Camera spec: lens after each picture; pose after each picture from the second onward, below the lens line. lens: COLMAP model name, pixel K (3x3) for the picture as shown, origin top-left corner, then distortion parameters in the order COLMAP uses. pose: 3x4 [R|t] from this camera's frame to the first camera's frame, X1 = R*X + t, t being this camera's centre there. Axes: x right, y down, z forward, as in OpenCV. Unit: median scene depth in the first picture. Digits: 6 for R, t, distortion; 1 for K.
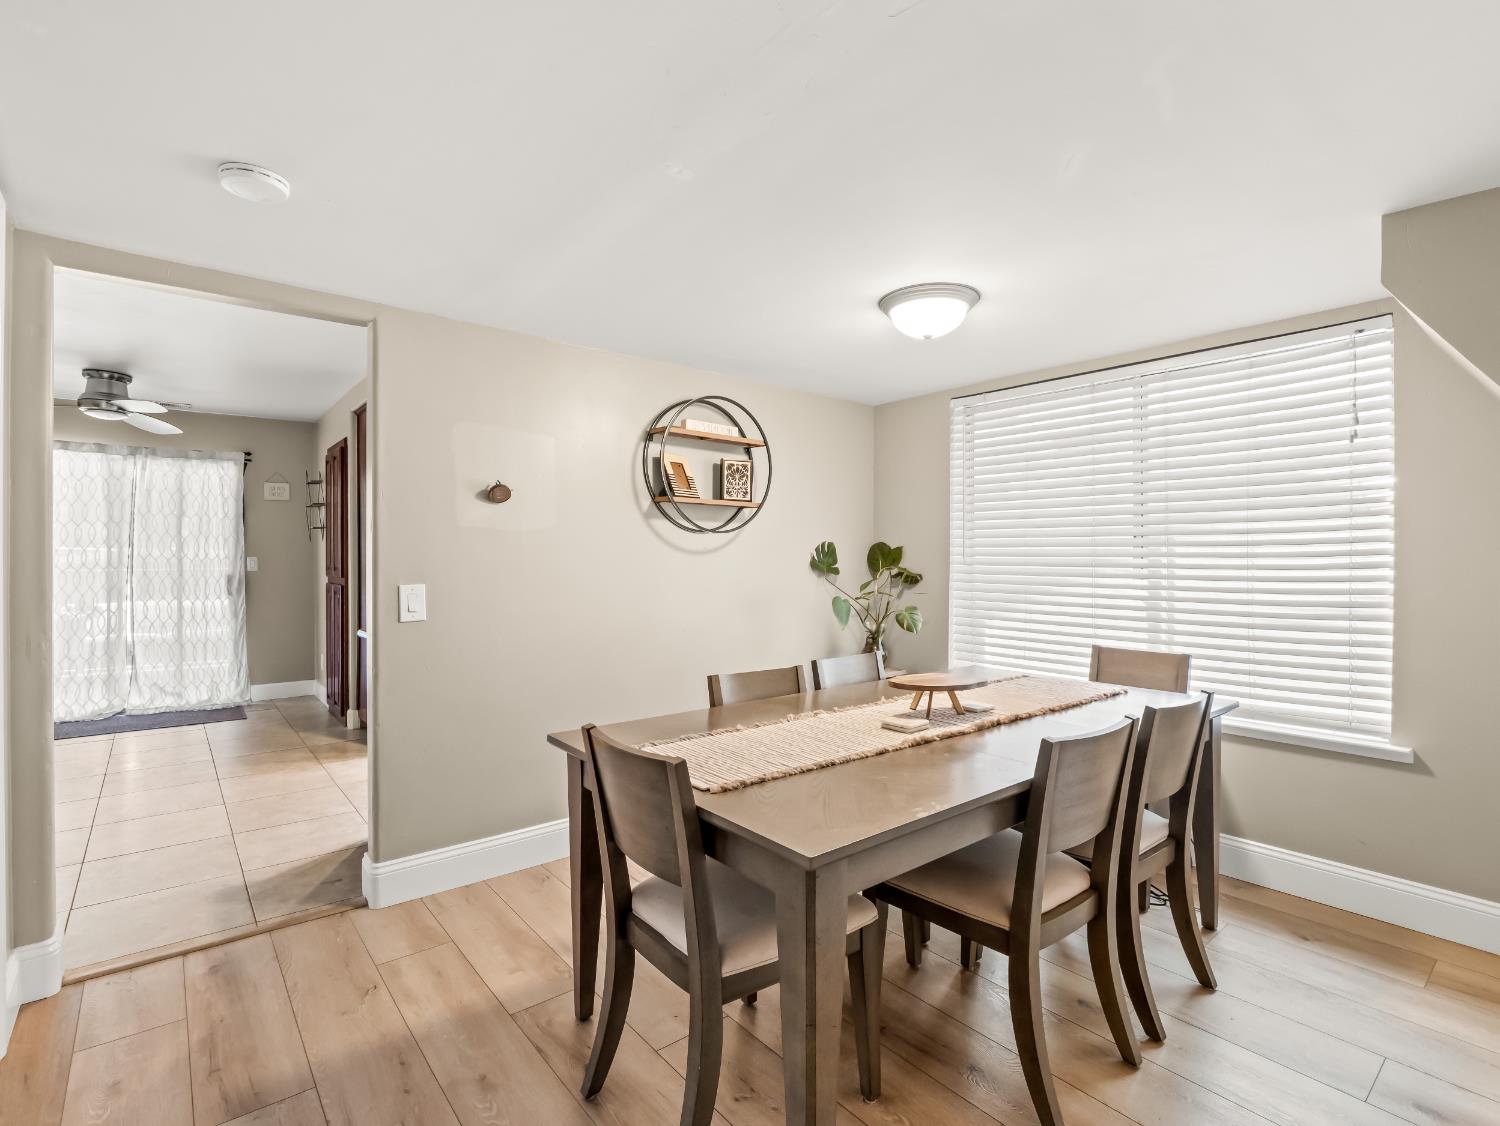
lens RADIAL K [[728.5, 0, 746.6], [0, 728.5, 554.2], [0, 0, 1]] dist [-0.012510, -0.001937]
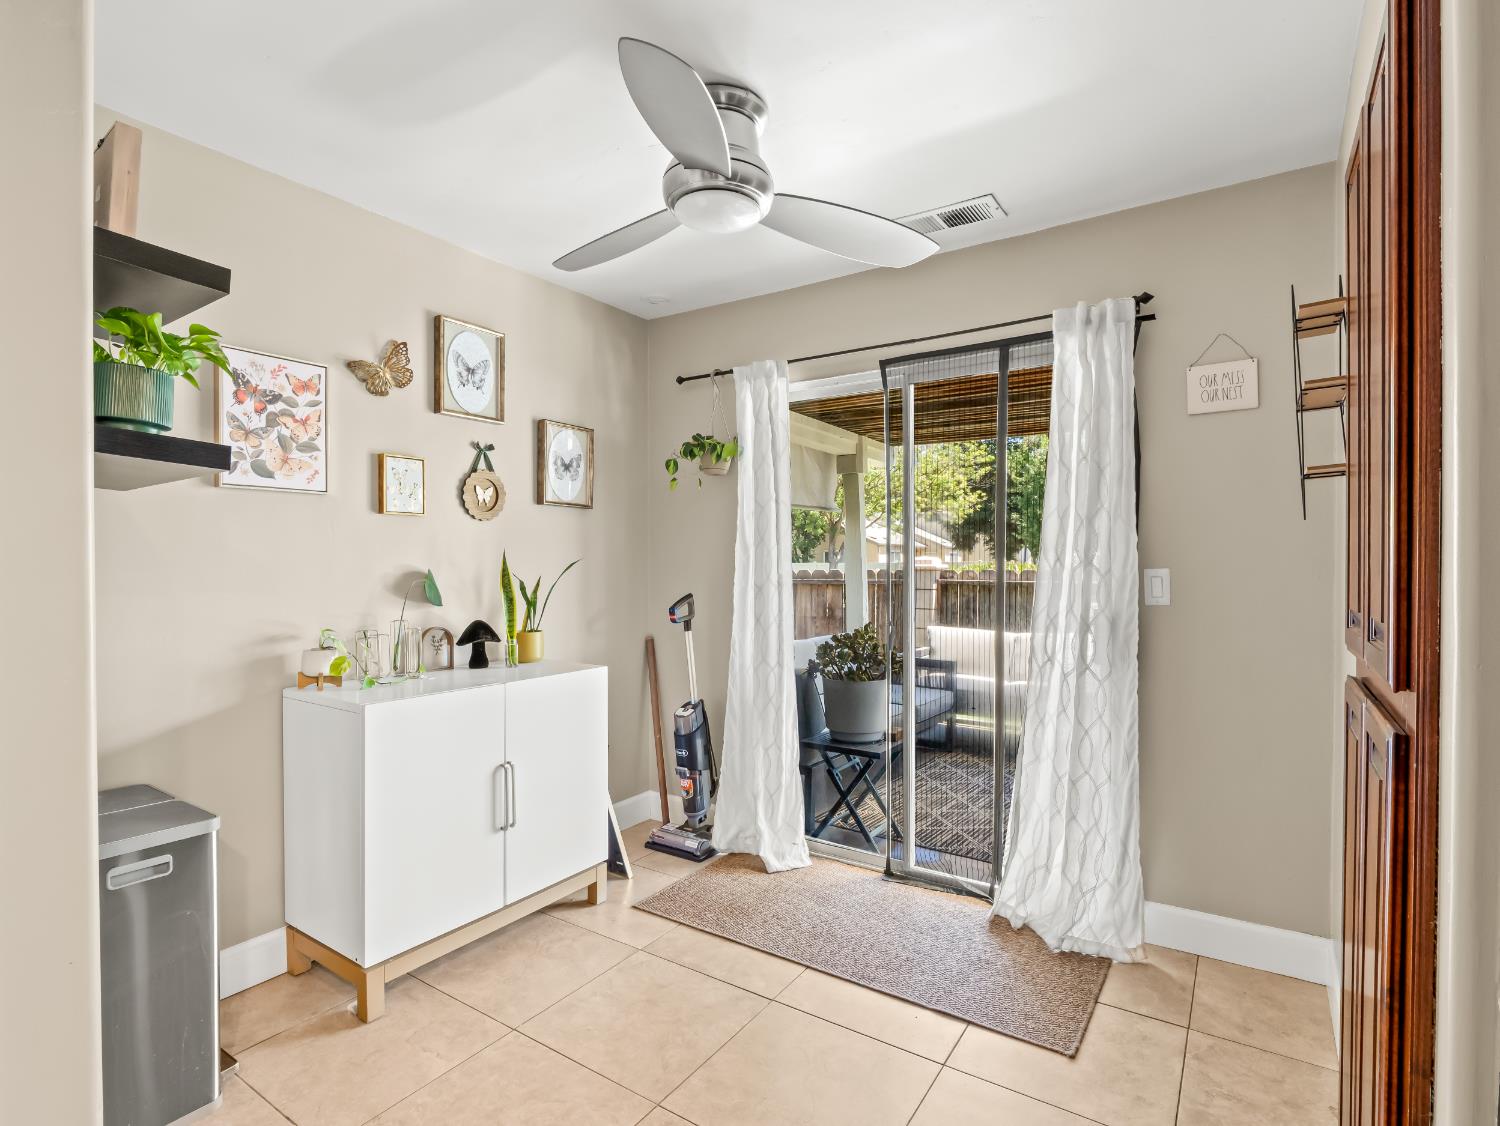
lens RADIAL K [[761.7, 0, 739.4], [0, 761.7, 568.4], [0, 0, 1]] dist [-0.008555, -0.000172]
pose [[0.286539, 0.011898, -0.957995, -0.421245], [-0.001339, 0.999927, 0.012019, -0.000690], [0.958068, -0.002161, 0.286534, 0.786759]]
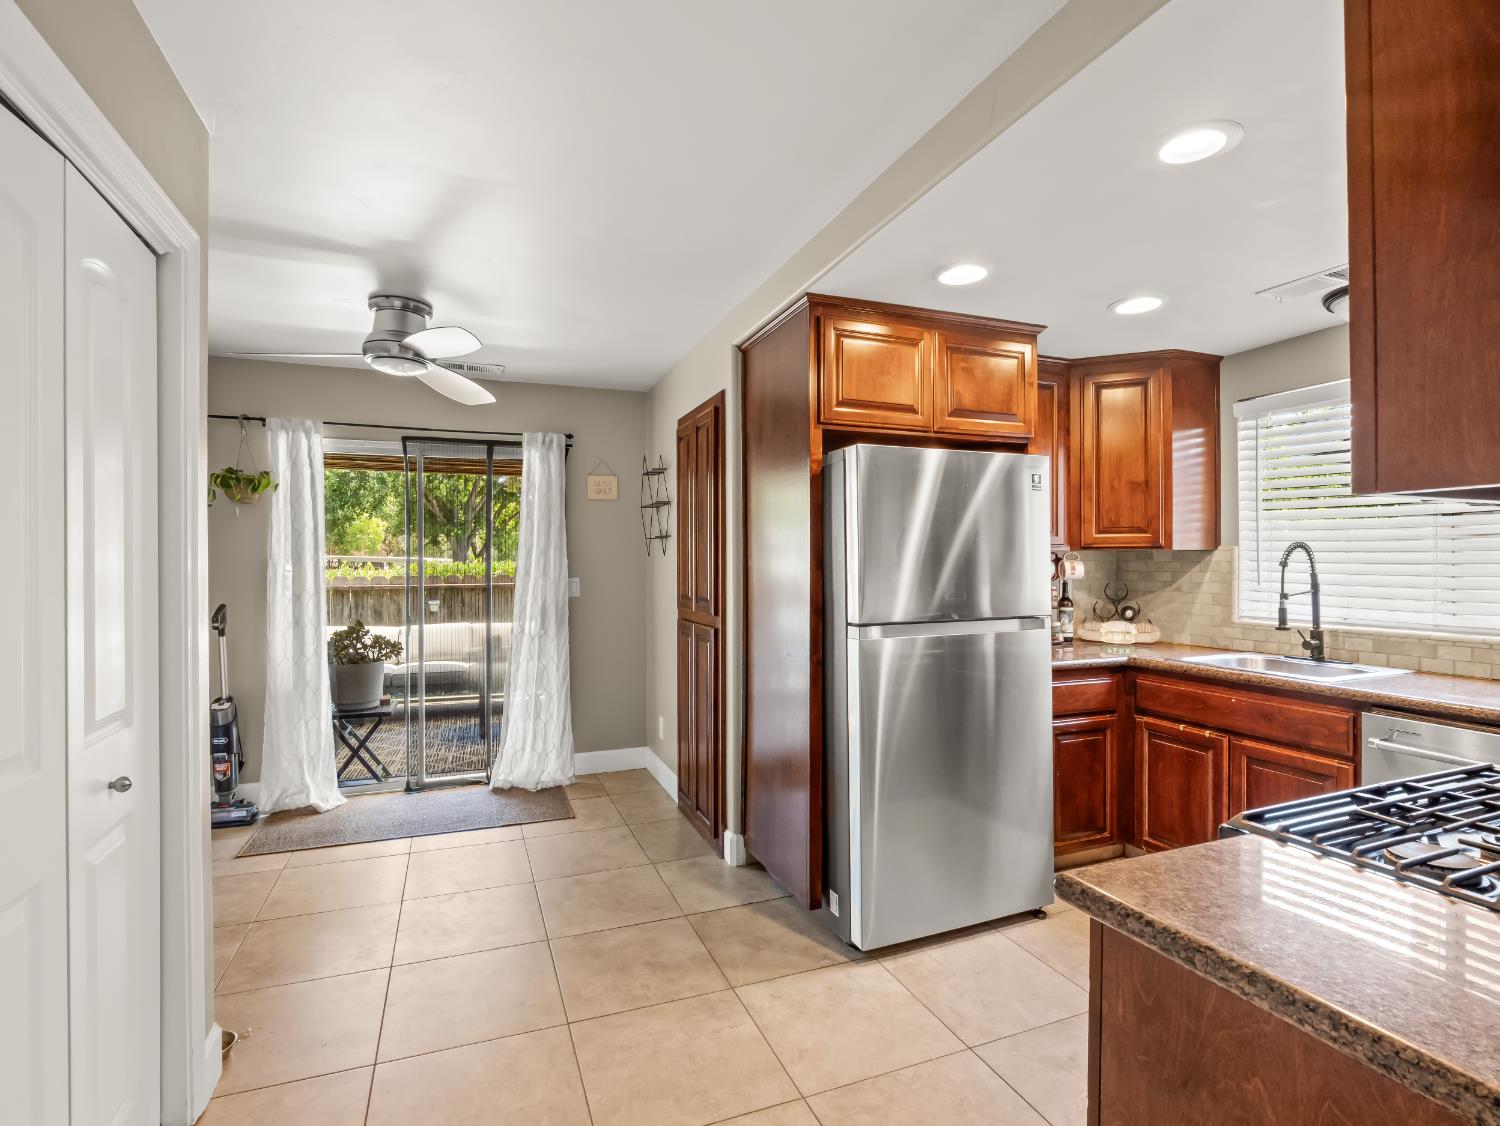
lens RADIAL K [[728.5, 0, 754.2], [0, 728.5, 563.7], [0, 0, 1]] dist [-0.012510, -0.001937]
pose [[0.954988, 0.002697, -0.296631, -0.339981], [-0.002580, 0.999996, 0.000784, -0.013000], [0.296632, 0.000017, 0.954992, 0.412041]]
